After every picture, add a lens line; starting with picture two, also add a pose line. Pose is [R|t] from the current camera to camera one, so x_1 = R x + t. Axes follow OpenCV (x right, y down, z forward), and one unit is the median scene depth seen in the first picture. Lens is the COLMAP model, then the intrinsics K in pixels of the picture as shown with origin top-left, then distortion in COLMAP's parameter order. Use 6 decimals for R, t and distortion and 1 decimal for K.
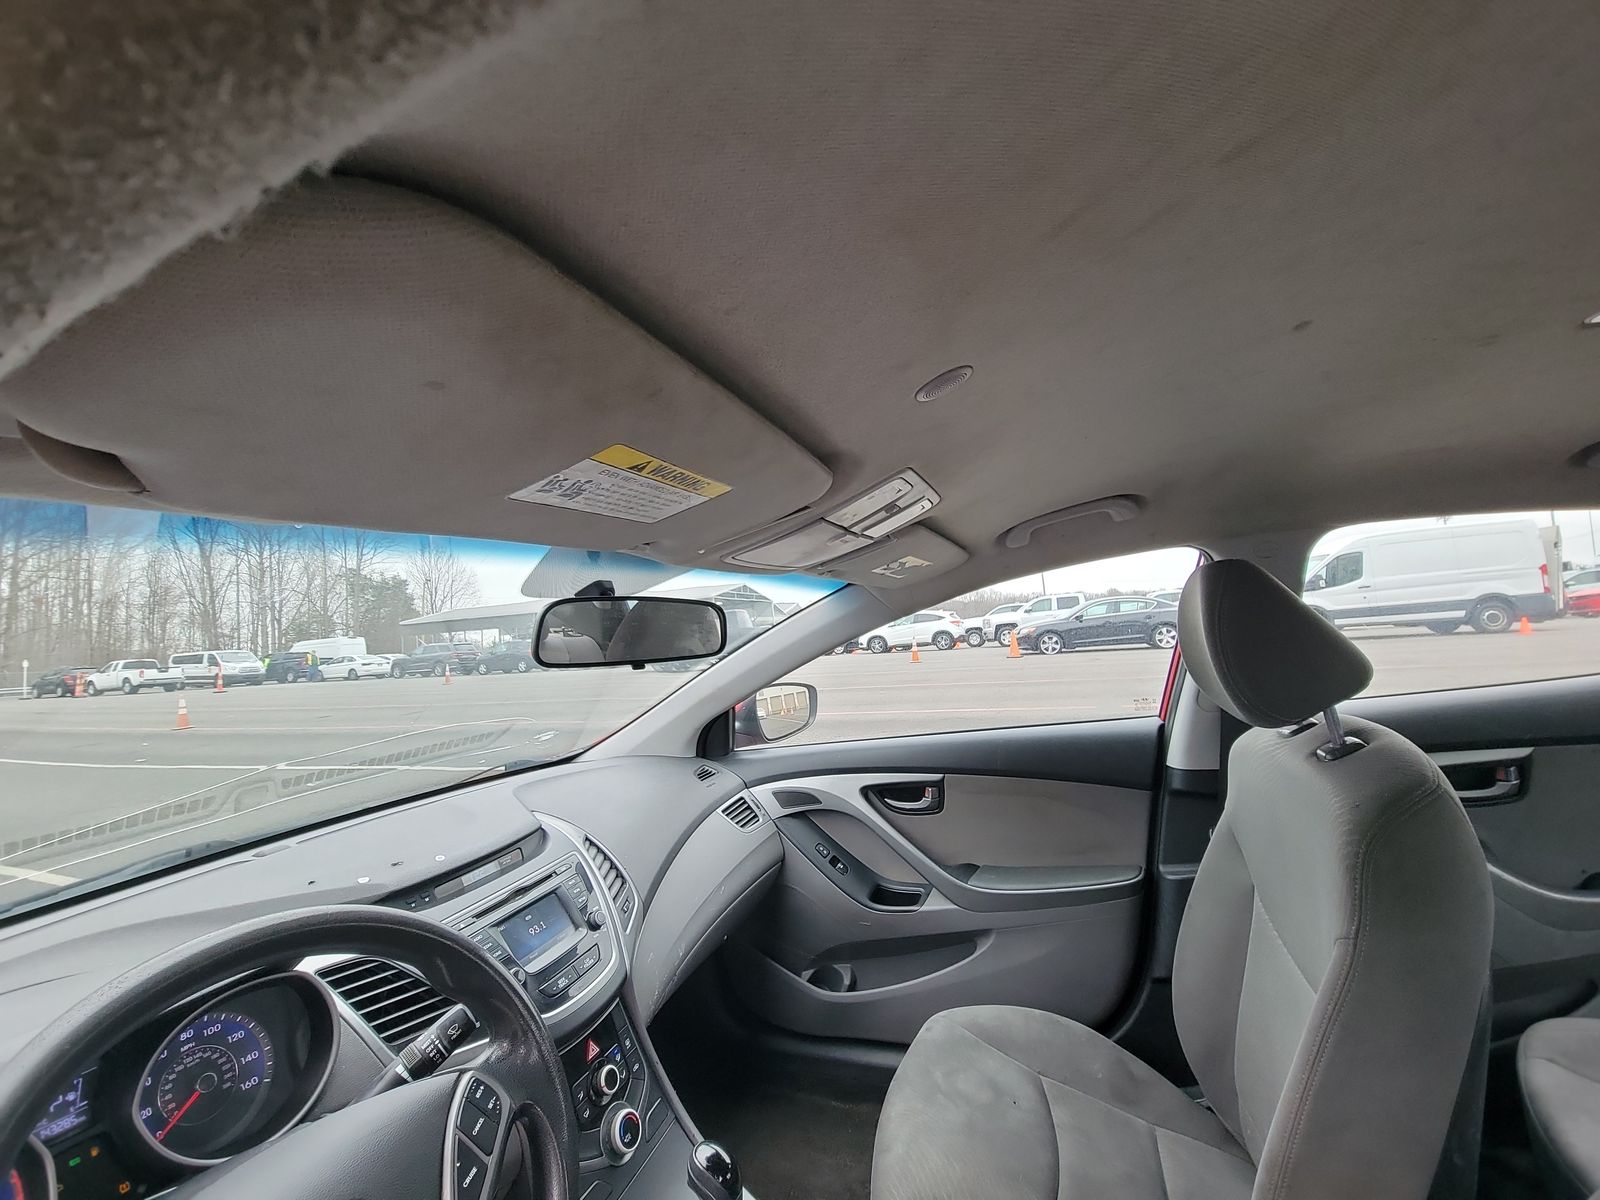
lens RADIAL K [[651.3, 0, 800.0], [0, 651.3, 600.0], [0, 0, 1]] dist [0.008190, -0.006366]
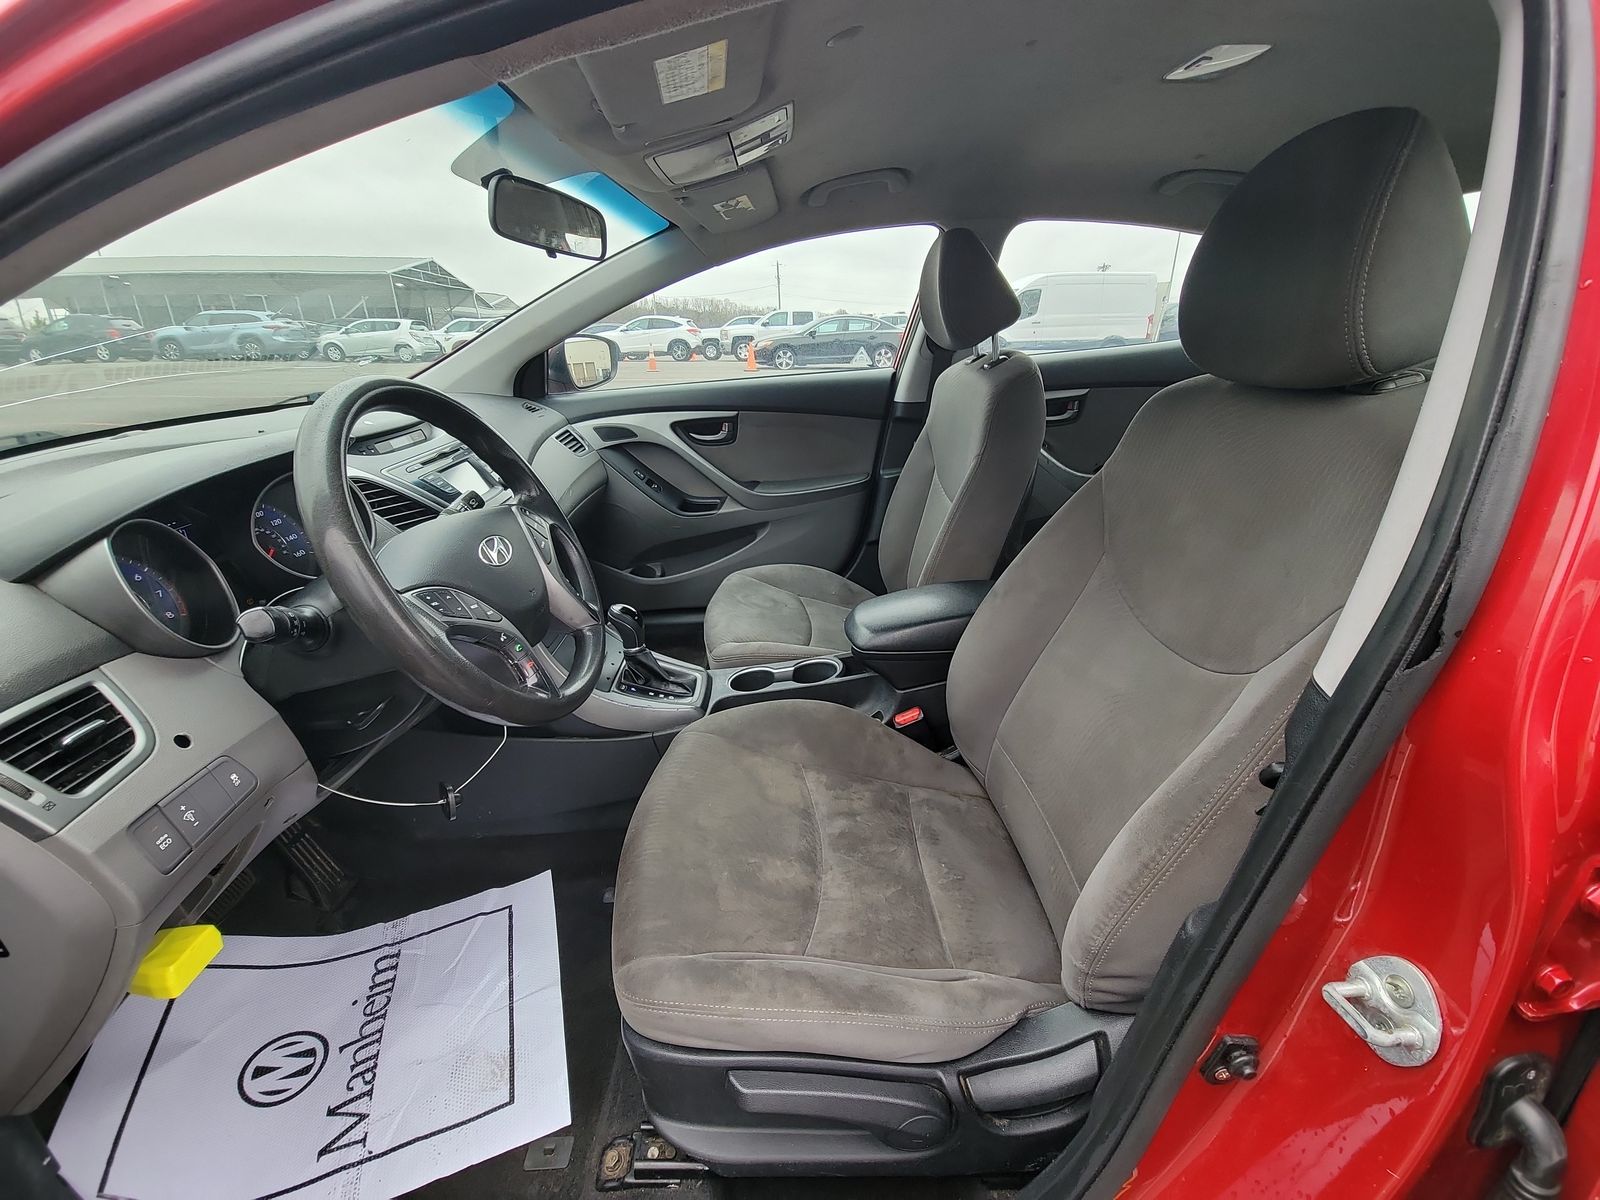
lens RADIAL K [[651.3, 0, 800.0], [0, 651.3, 600.0], [0, 0, 1]] dist [0.008190, -0.006366]
pose [[0.921772, -0.081631, 0.379042, -0.176700], [-0.081066, 0.915407, 0.394283, 0.091243], [-0.379163, -0.394166, 0.837179, -0.249593]]
